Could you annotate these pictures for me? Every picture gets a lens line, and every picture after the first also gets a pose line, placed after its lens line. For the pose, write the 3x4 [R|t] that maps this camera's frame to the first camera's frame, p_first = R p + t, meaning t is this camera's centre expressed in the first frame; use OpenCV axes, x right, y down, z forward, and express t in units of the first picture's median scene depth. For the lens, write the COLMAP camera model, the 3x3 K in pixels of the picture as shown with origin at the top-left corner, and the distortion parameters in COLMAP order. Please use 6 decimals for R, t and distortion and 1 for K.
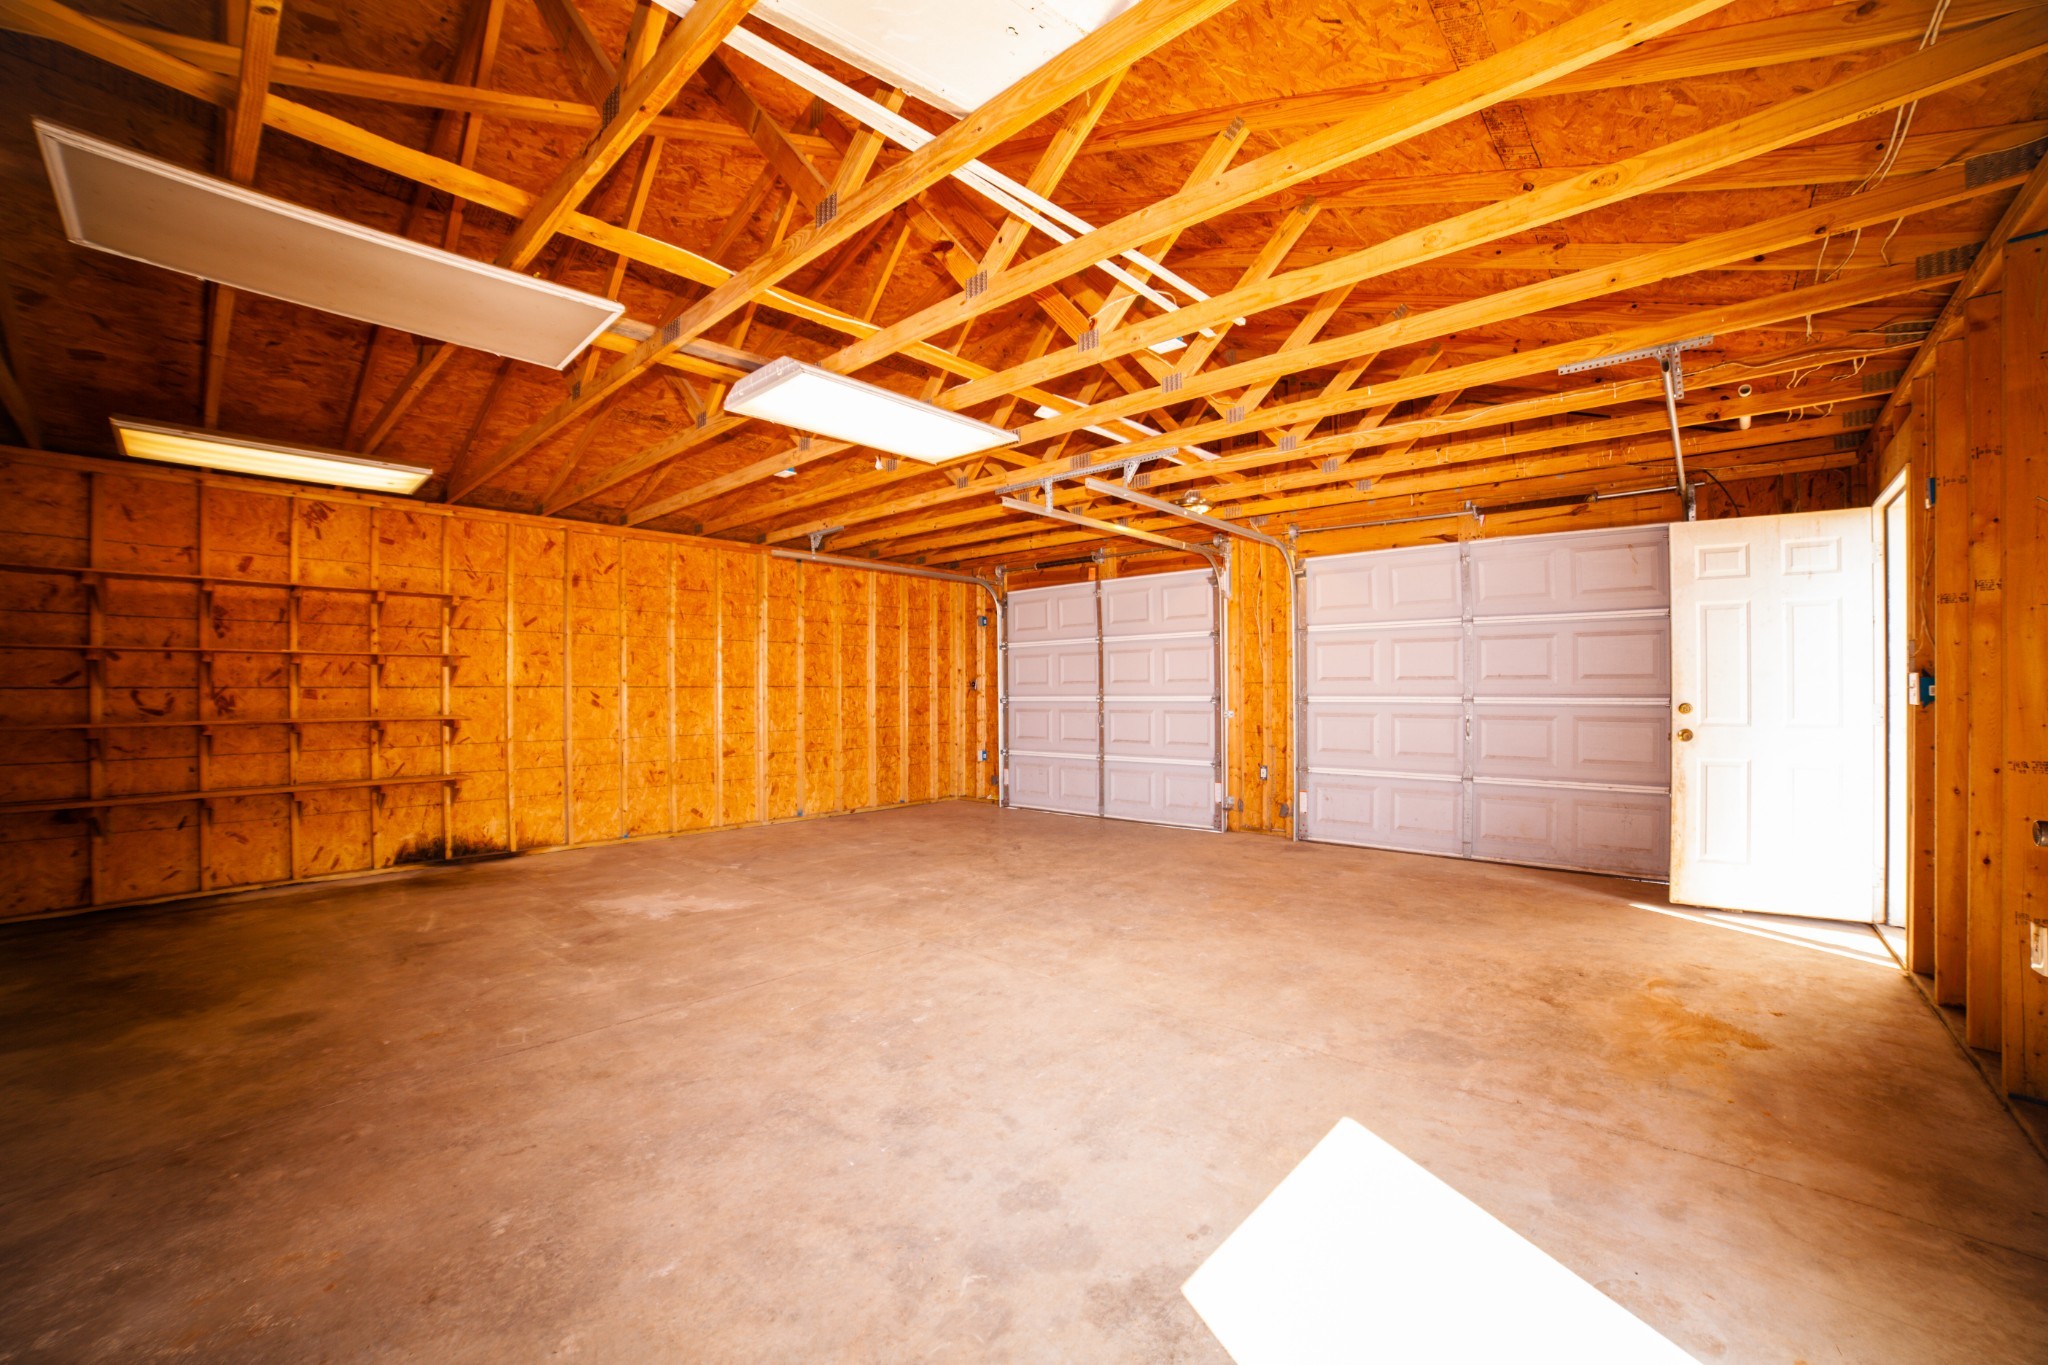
lens RADIAL K [[817.9, 0, 1042.9], [0, 817.9, 687.0], [0, 0, 1]] dist [-0.113407, 0.036346]
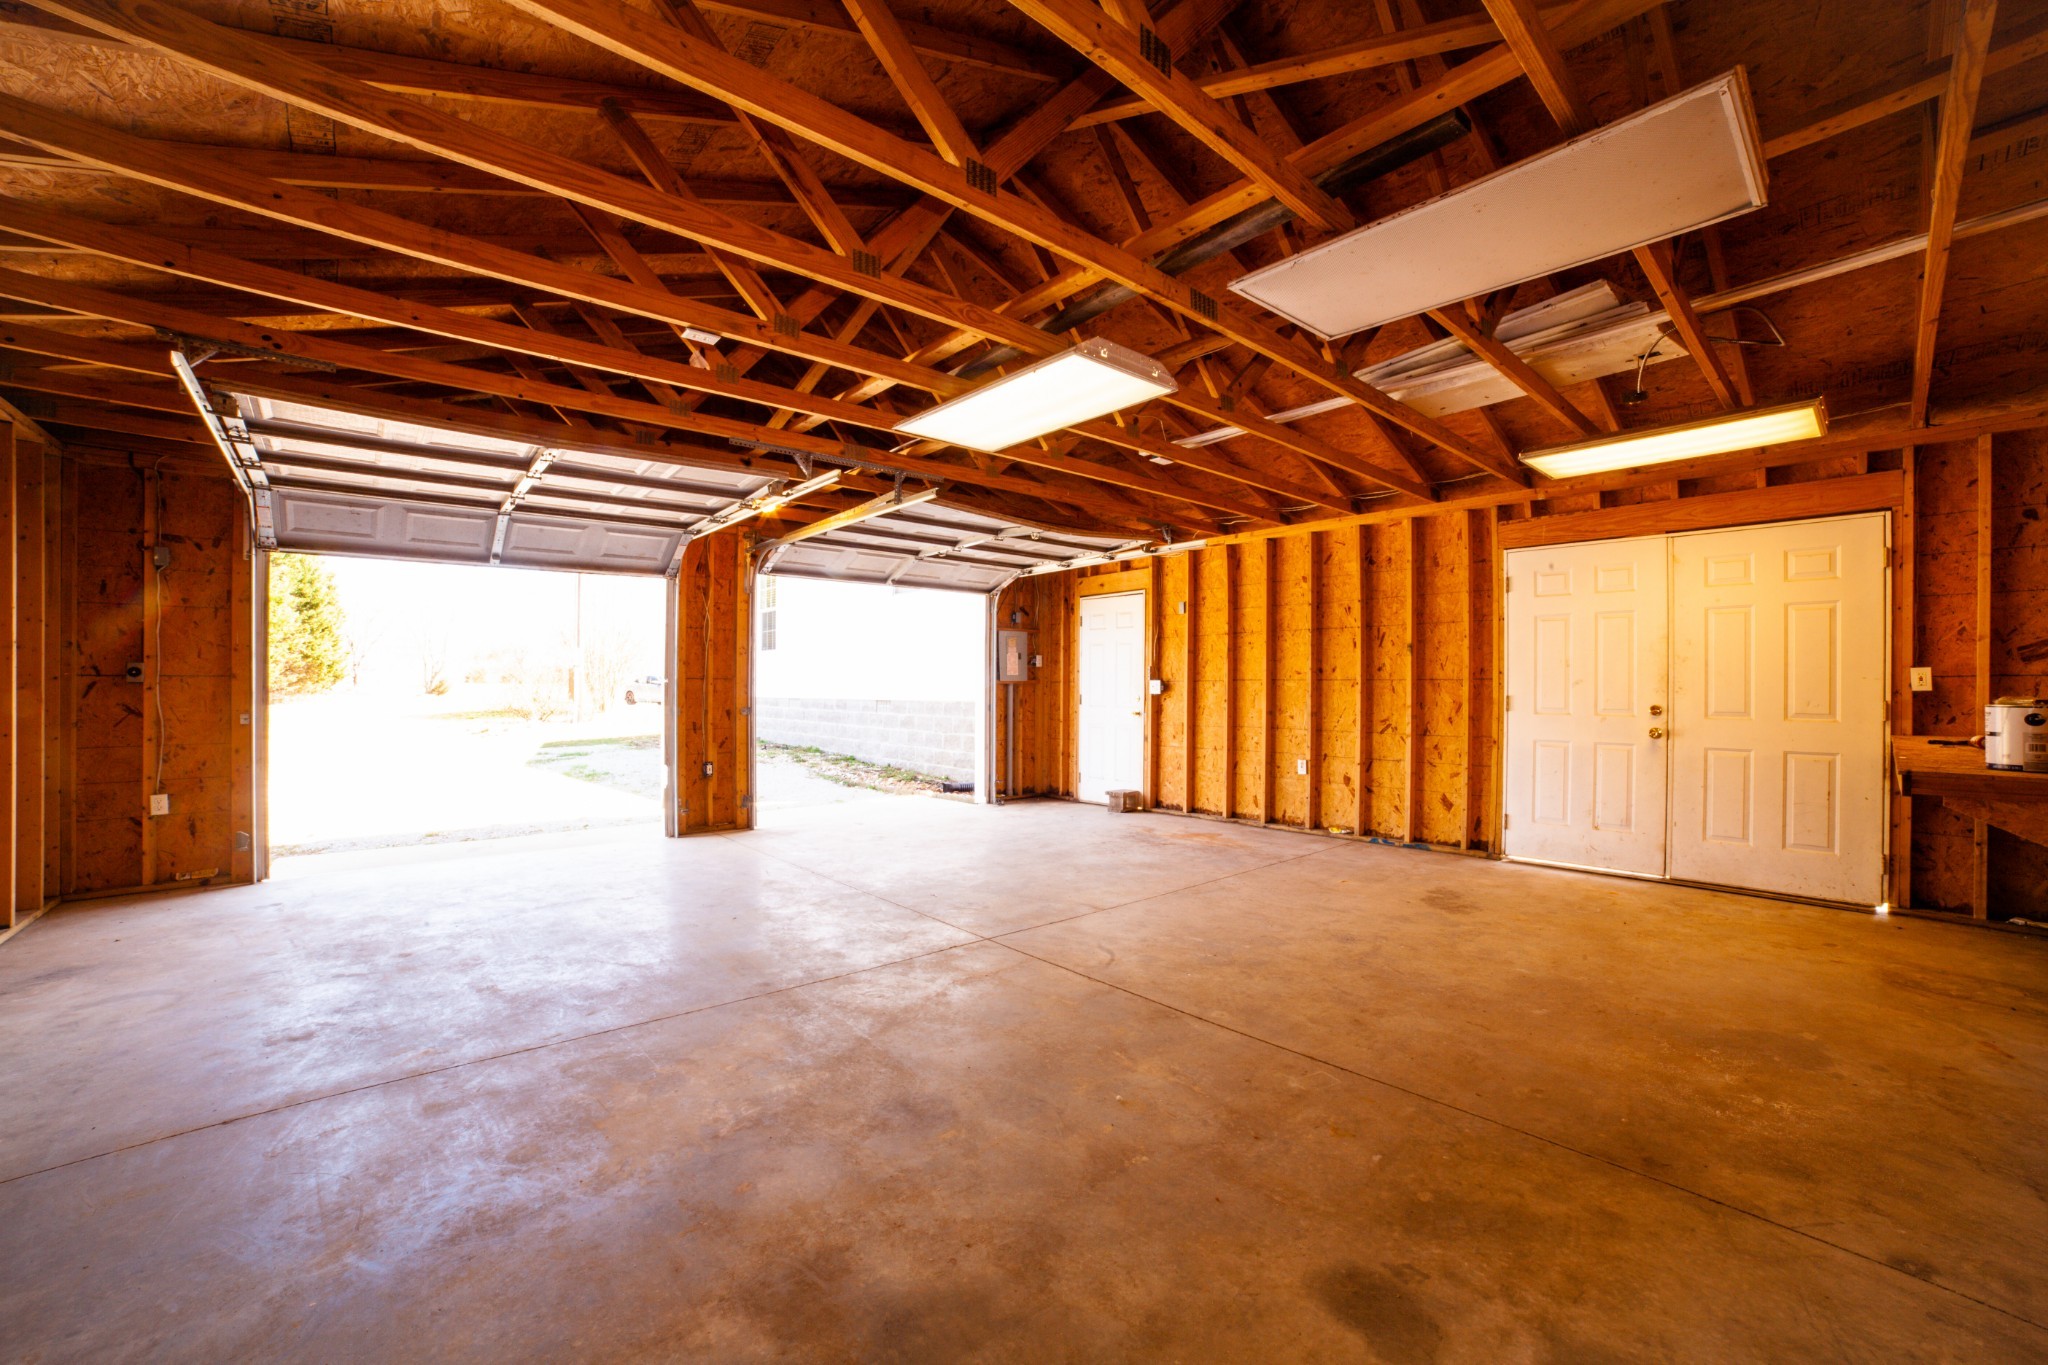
lens RADIAL K [[817.9, 0, 1042.9], [0, 817.9, 687.0], [0, 0, 1]] dist [-0.113407, 0.036346]
pose [[0.117766, 0.007632, 0.993012, -1.732107], [-0.007286, 0.999950, -0.006822, 0.023291], [-0.993015, -0.006431, 0.117816, 1.294920]]
